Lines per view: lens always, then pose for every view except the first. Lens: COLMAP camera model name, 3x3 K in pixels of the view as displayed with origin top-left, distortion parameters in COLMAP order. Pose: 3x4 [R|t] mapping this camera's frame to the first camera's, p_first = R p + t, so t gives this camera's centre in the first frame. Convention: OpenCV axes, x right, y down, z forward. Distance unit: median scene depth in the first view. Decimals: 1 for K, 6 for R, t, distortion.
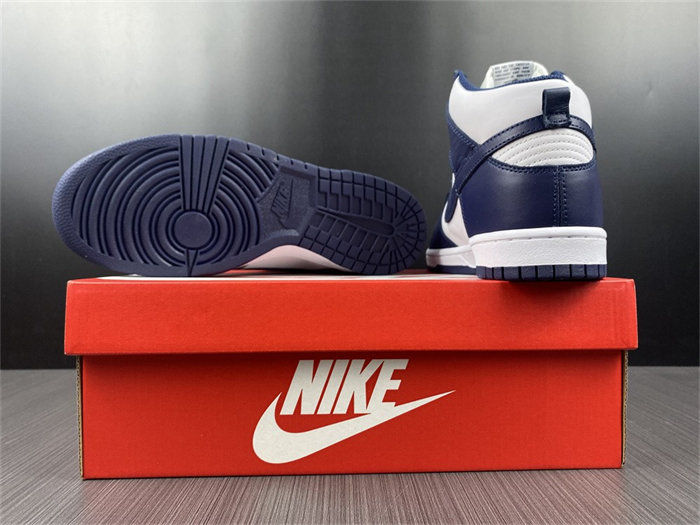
lens RADIAL K [[564.3, 0, 374.4], [0, 564.3, 262.3], [0, 0, 1]] dist [-0.002821, -0.020931]
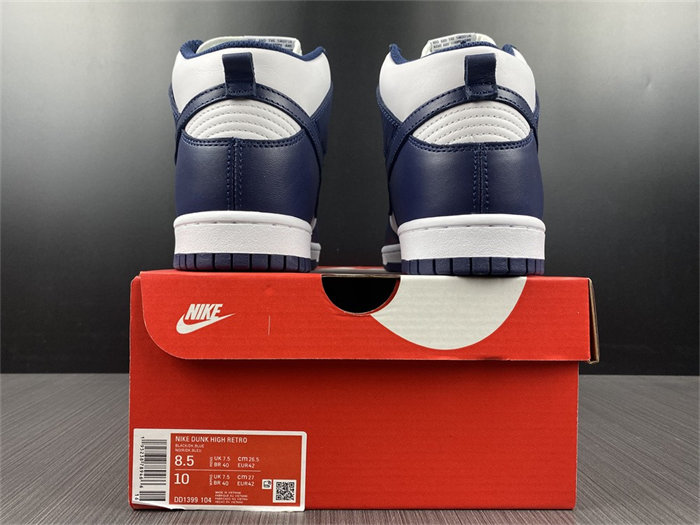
lens RADIAL K [[564.3, 0, 344.7], [0, 564.3, 258.8], [0, 0, 1]] dist [-0.002821, -0.020931]
pose [[0.998306, 0.014513, -0.056337, 0.155123], [-0.014882, 0.999870, -0.006135, 0.013143], [0.056241, 0.006963, 0.998393, 0.113743]]
